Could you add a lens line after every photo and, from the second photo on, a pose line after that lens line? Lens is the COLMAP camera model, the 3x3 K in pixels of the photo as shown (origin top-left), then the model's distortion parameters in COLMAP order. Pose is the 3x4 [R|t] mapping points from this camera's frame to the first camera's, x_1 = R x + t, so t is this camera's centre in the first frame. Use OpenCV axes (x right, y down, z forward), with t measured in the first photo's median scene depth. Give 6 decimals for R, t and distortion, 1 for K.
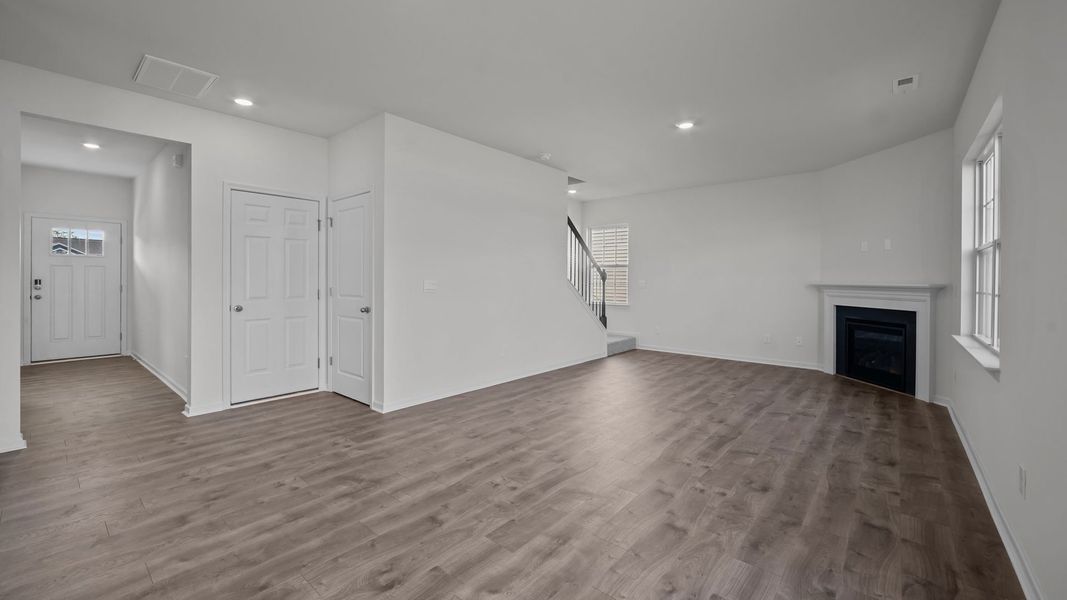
lens RADIAL K [[432.0, 0, 533.5], [0, 432.0, 300.0], [0, 0, 1]] dist [-0.022073, -0.000107]
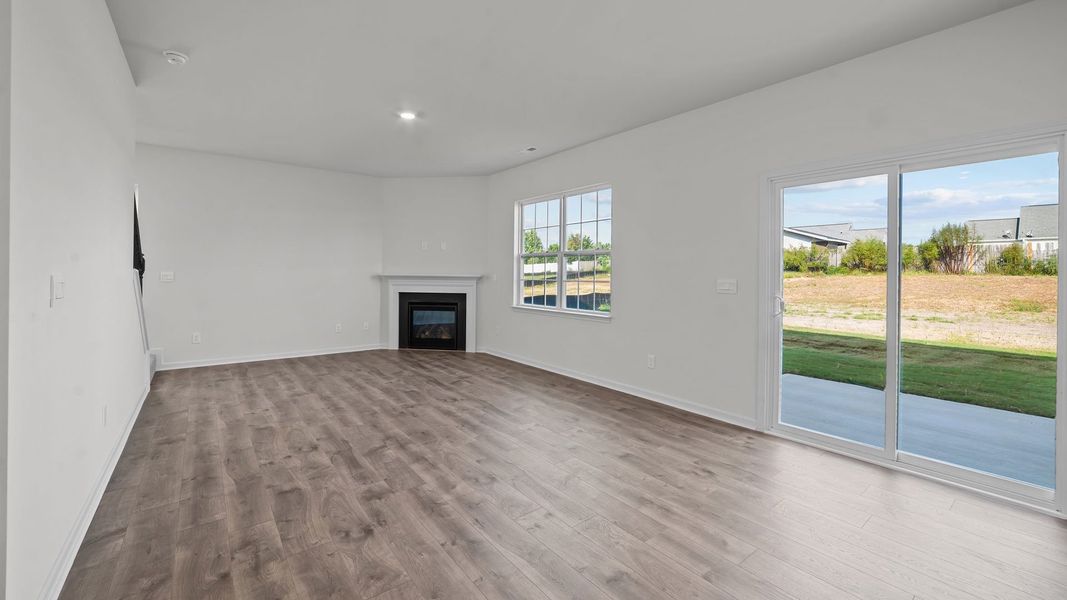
lens RADIAL K [[422.4, 0, 534.8], [0, 422.4, 284.9], [0, 0, 1]] dist [-0.014884, 0.000382]
pose [[0.202245, -0.031573, 0.978826, -0.669012], [0.041431, 0.998861, 0.023659, -0.037144], [-0.978458, 0.035769, 0.203323, 0.644692]]
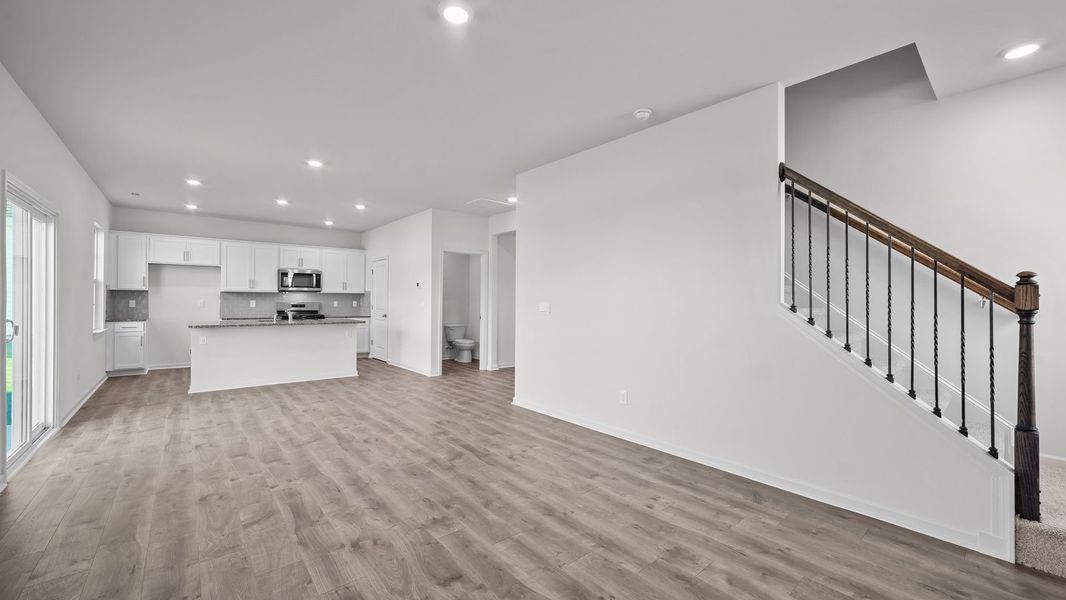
lens RADIAL K [[422.0, 0, 534.3], [0, 422.0, 284.9], [0, 0, 1]] dist [-0.014884, 0.000382]
pose [[-0.170153, -0.048454, -0.984226, 1.107088], [-0.060260, 0.997433, -0.038686, -0.067954], [0.983573, 0.052727, -0.172636, 1.504989]]
